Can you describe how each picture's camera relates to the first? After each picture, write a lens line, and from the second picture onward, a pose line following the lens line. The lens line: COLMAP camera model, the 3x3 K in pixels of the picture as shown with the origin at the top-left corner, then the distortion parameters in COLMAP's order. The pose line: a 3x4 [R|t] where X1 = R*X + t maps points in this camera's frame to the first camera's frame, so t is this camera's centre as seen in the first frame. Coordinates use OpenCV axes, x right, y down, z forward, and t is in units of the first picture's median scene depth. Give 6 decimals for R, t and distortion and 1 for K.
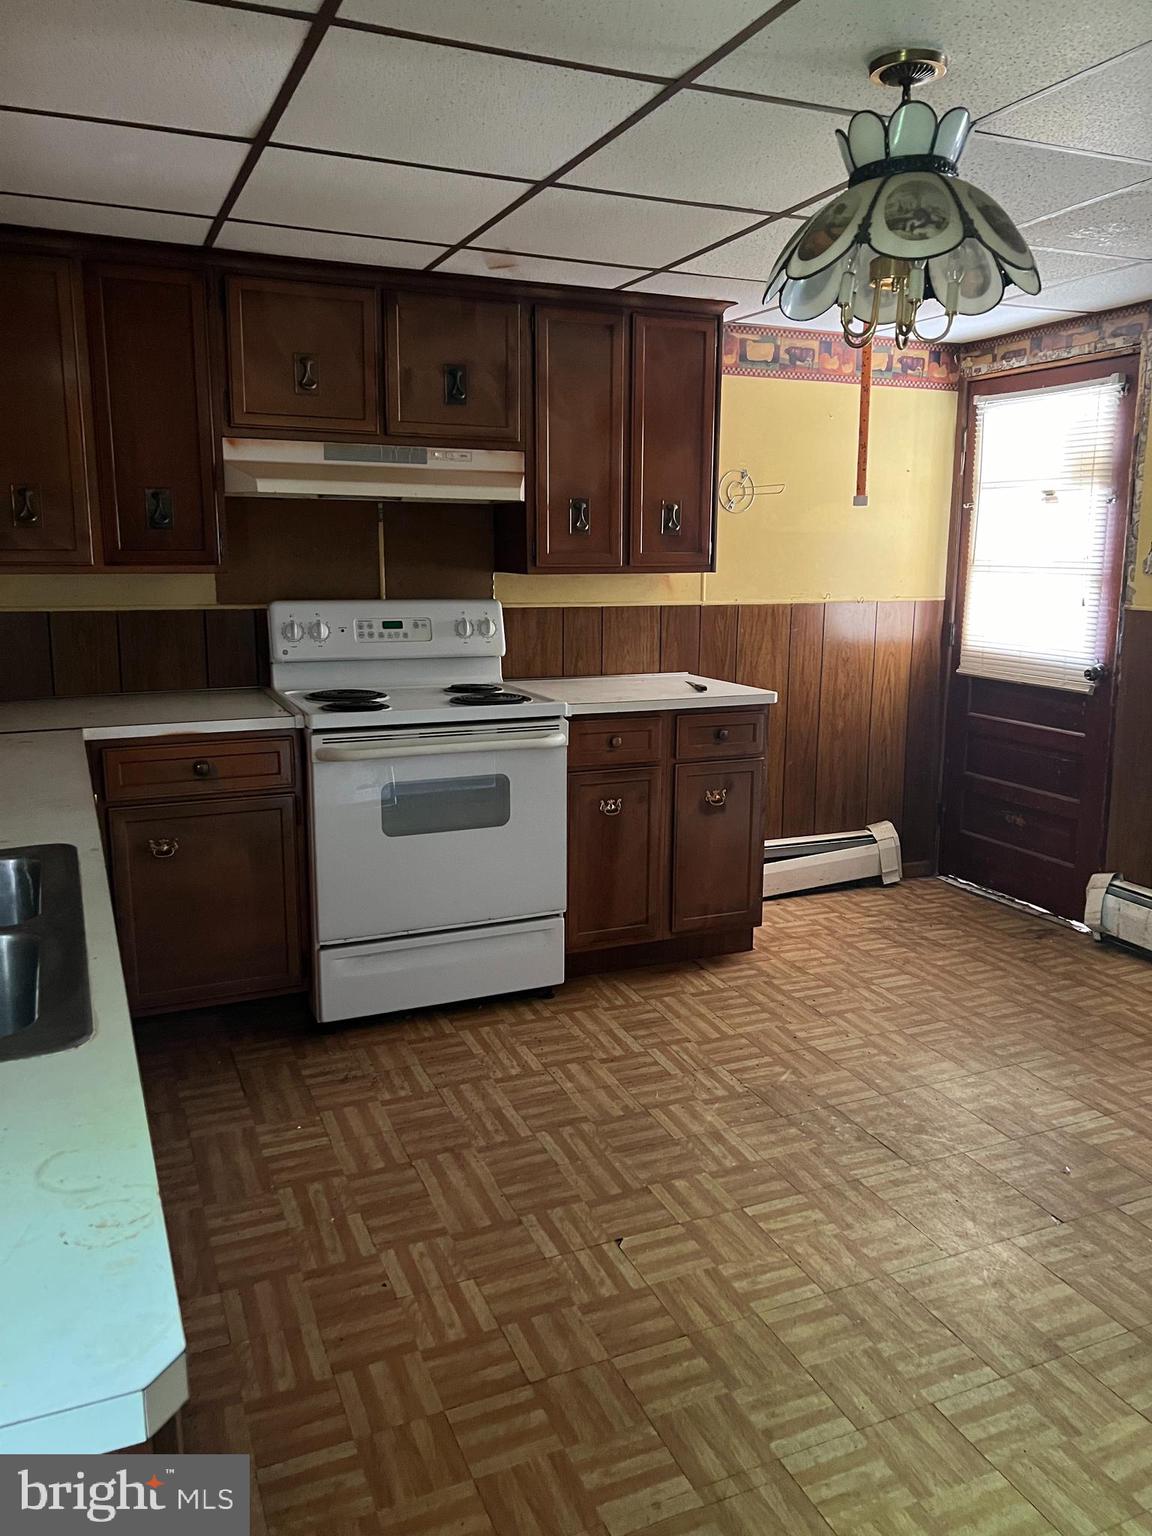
lens RADIAL K [[1158.3, 0, 577.1], [0, 1158.3, 765.9], [0, 0, 1]] dist [0.051883, -0.048968]
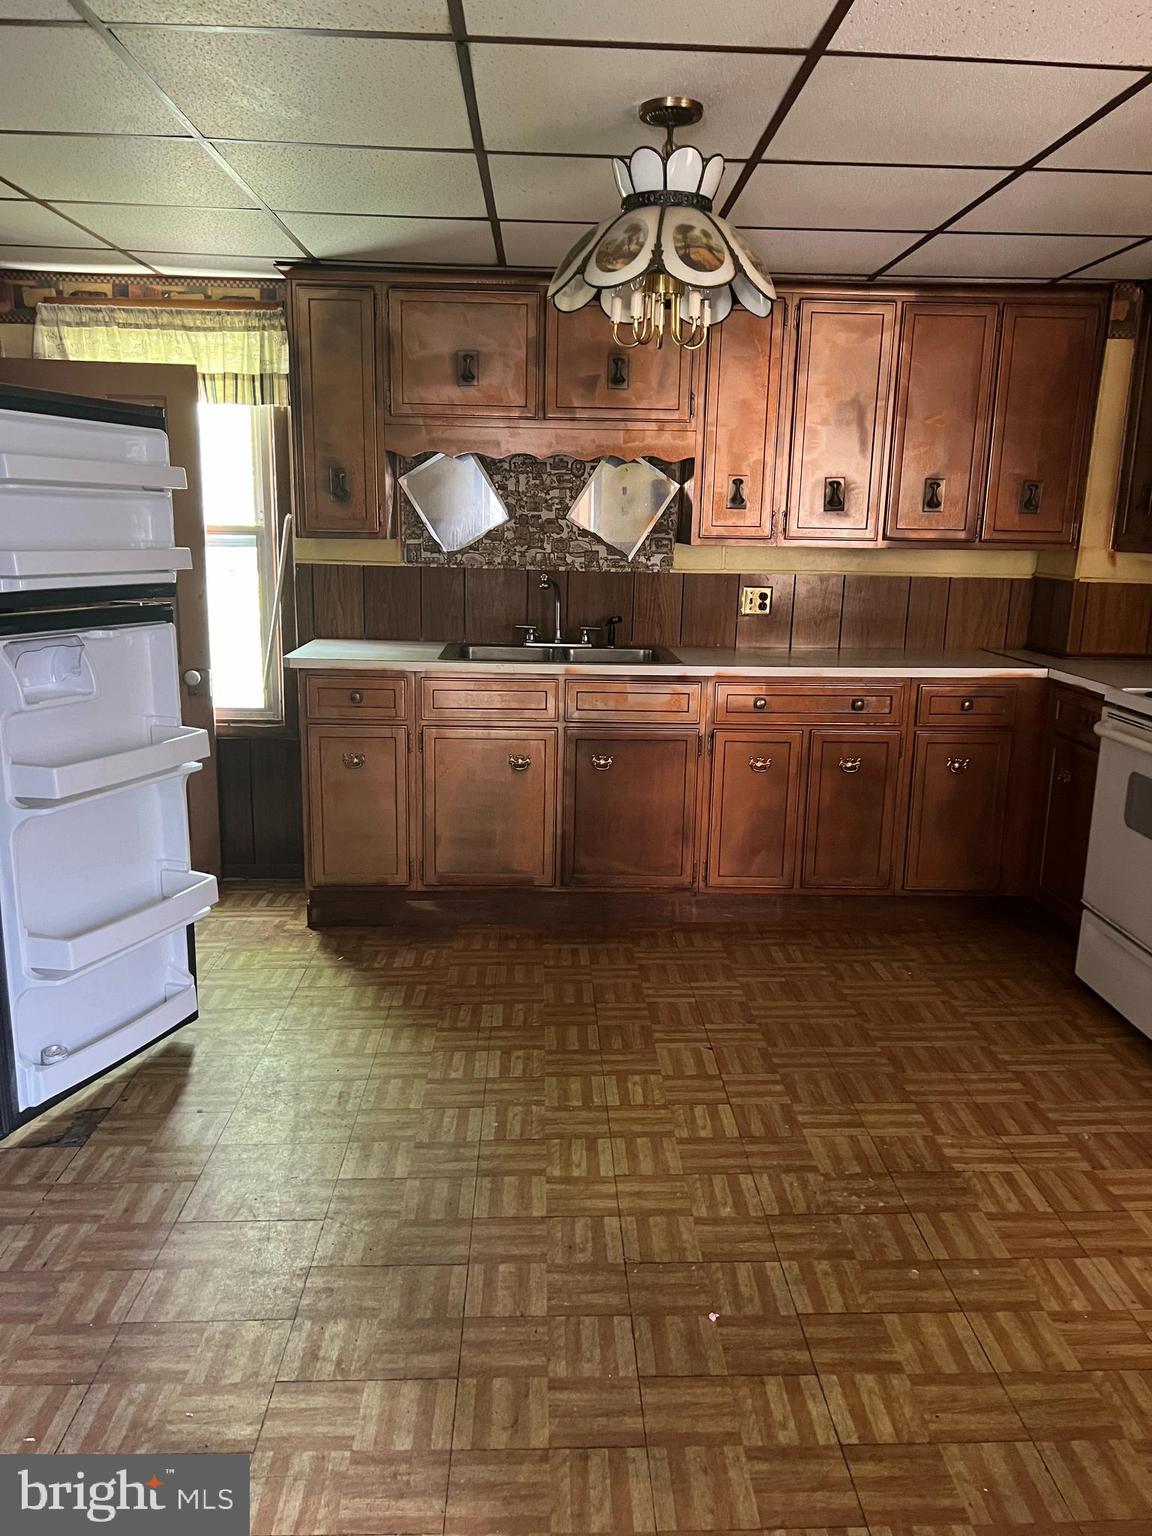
lens RADIAL K [[1158.3, 0, 579.3], [0, 1158.3, 770.5], [0, 0, 1]] dist [0.051883, -0.048968]
pose [[-0.377235, 0.181369, -0.908184, 0.995203], [-0.196716, 0.942567, 0.269946, -0.175034], [0.904984, 0.280487, -0.319891, 0.969281]]
